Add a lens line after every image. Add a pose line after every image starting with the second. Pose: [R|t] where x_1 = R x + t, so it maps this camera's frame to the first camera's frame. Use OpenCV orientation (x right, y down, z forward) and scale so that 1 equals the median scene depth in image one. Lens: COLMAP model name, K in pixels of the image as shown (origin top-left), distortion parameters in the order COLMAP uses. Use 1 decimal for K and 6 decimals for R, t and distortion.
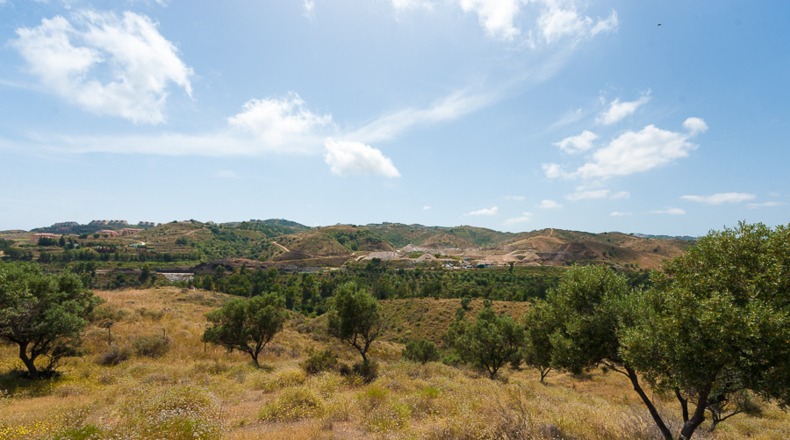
lens RADIAL K [[327.2, 0, 381.6], [0, 327.2, 237.7], [0, 0, 1]] dist [0.015232, -0.000327]
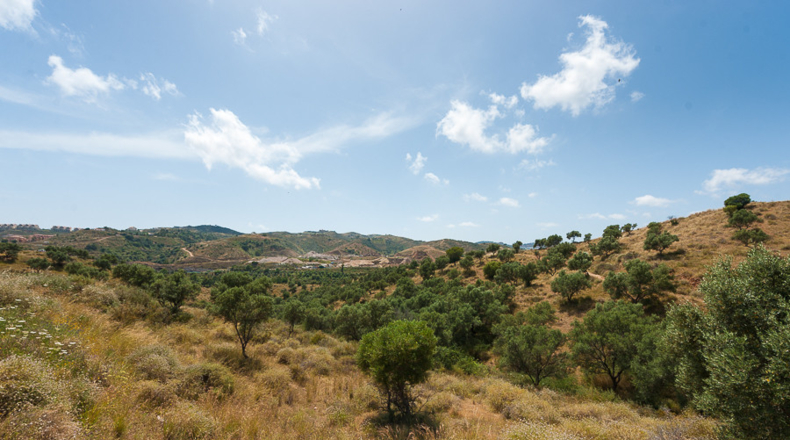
lens RADIAL K [[327.2, 0, 384.8], [0, 327.2, 242.4], [0, 0, 1]] dist [0.015232, -0.000327]
pose [[0.991158, 0.009505, 0.132345, 0.108150], [-0.008602, 0.999936, -0.007393, -0.001925], [-0.132406, 0.006190, 0.991176, -0.112000]]
